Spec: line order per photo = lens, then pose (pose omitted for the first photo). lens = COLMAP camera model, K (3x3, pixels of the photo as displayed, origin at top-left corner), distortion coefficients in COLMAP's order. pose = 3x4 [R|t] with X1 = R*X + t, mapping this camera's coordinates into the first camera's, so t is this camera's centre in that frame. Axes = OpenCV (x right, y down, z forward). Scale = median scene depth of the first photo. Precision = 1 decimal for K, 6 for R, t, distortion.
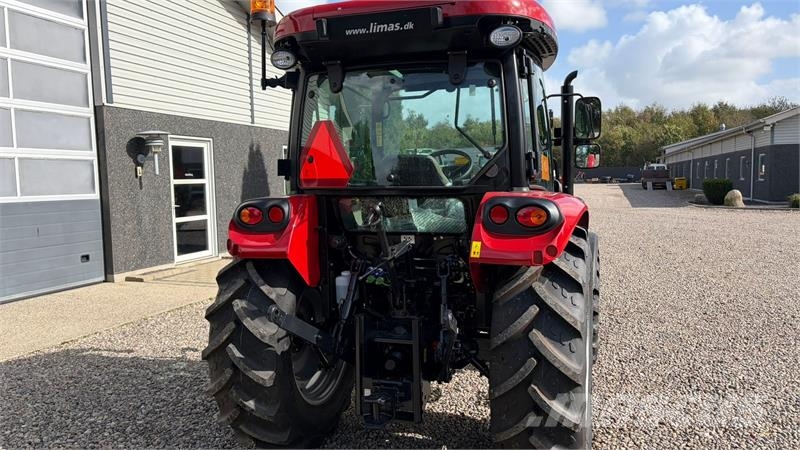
lens RADIAL K [[605.5, 0, 408.1], [0, 605.5, 227.5], [0, 0, 1]] dist [0.033045, -0.007805]
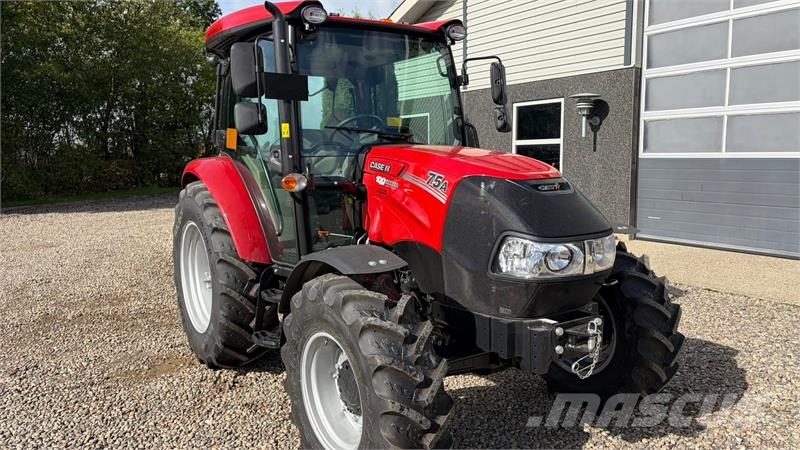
lens RADIAL K [[604.8, 0, 400.0], [0, 604.8, 225.0], [0, 0, 1]] dist [0.027275, 0.000861]
pose [[-0.612757, 0.121820, -0.780826, 0.388637], [-0.038200, 0.982327, 0.183235, -0.064413], [0.789348, 0.142106, -0.597274, 0.790369]]
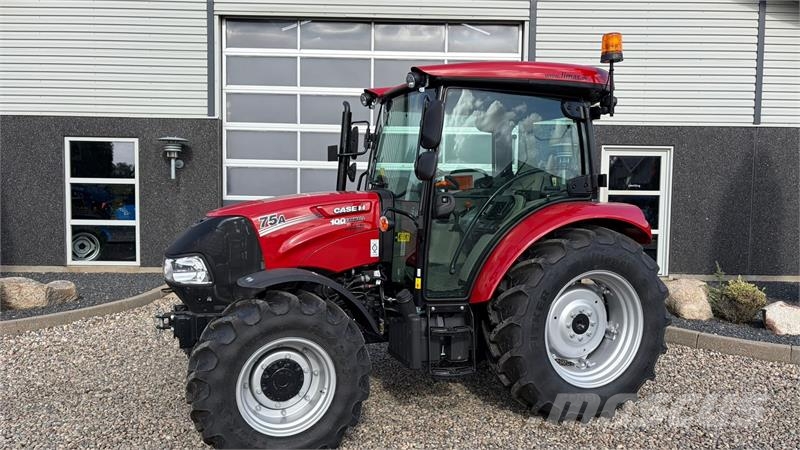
lens RADIAL K [[603.4, 0, 403.5], [0, 603.4, 227.6], [0, 0, 1]] dist [0.051946, -0.060399]
pose [[0.317563, 0.080433, -0.944820, 0.522218], [-0.097207, 0.993908, 0.051939, -0.043179], [0.943241, 0.075349, 0.323447, 0.430516]]
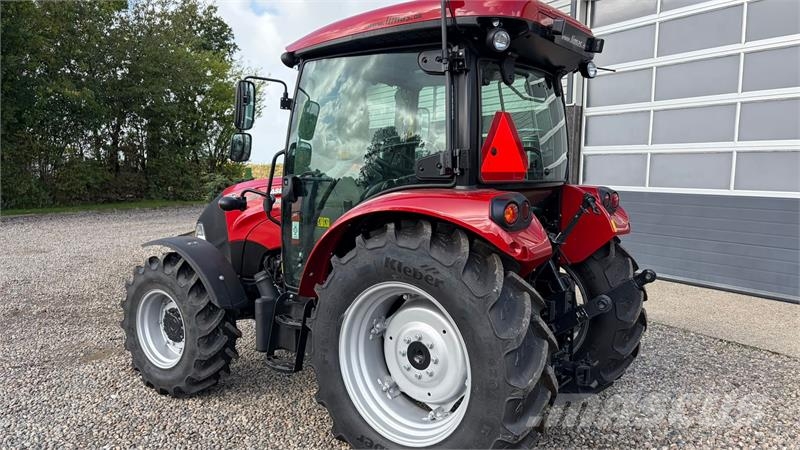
lens RADIAL K [[603.4, 0, 403.5], [0, 603.4, 227.6], [0, 0, 1]] dist [0.051946, -0.060399]
pose [[-0.633966, 0.077017, -0.769516, 0.386845], [-0.068729, 0.985481, 0.155254, -0.083630], [0.770301, 0.151314, -0.619468, 0.931335]]
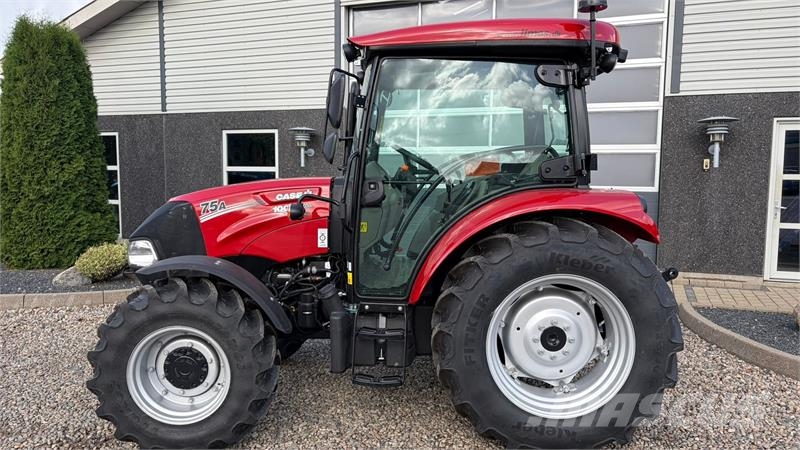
lens RADIAL K [[603.4, 0, 403.5], [0, 603.4, 227.6], [0, 0, 1]] dist [0.051946, -0.060399]
pose [[-0.051414, 0.104865, -0.993157, 0.504862], [-0.088998, 0.990034, 0.109143, -0.061498], [0.994704, 0.094000, -0.041569, 0.640614]]
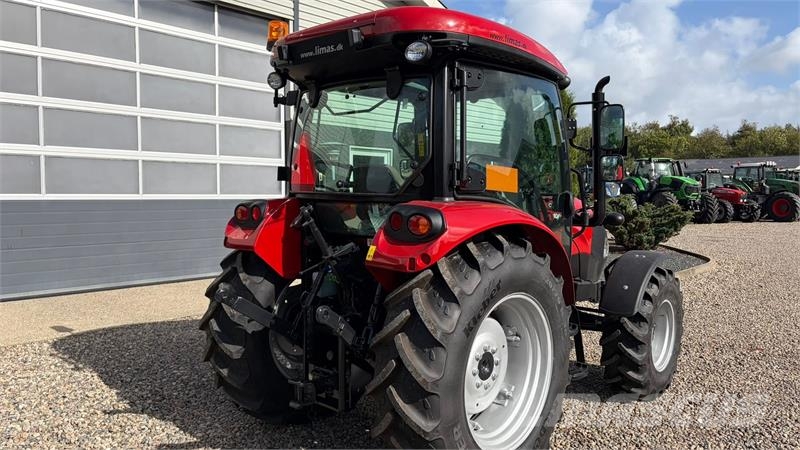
lens RADIAL K [[605.3, 0, 405.4], [0, 605.3, 225.8], [0, 0, 1]] dist [0.052687, -0.061251]
pose [[0.915182, 0.053006, -0.399539, 0.185185], [-0.060143, 0.998176, -0.005338, -0.003035], [0.398527, 0.028914, 0.916701, 0.014817]]
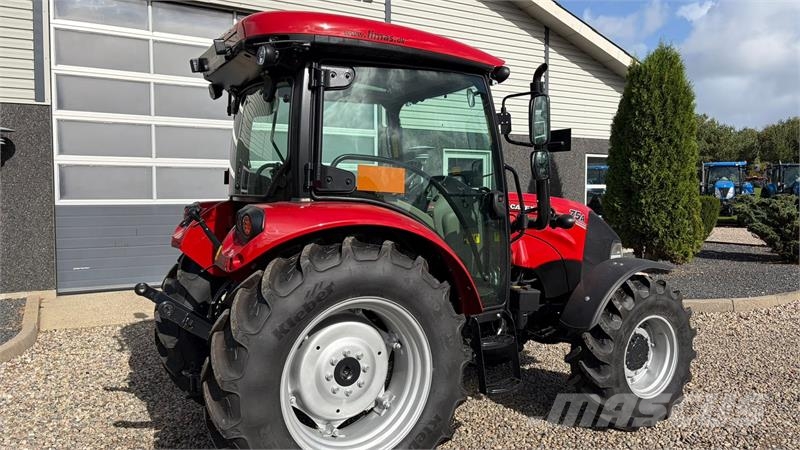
lens RADIAL K [[604.2, 0, 401.0], [0, 604.2, 218.3], [0, 0, 1]] dist [0.058517, -0.065584]
pose [[0.747213, 0.046801, -0.662934, 0.341493], [-0.066003, 0.997812, -0.003951, -0.013641], [0.661299, 0.046708, 0.748667, 0.122360]]
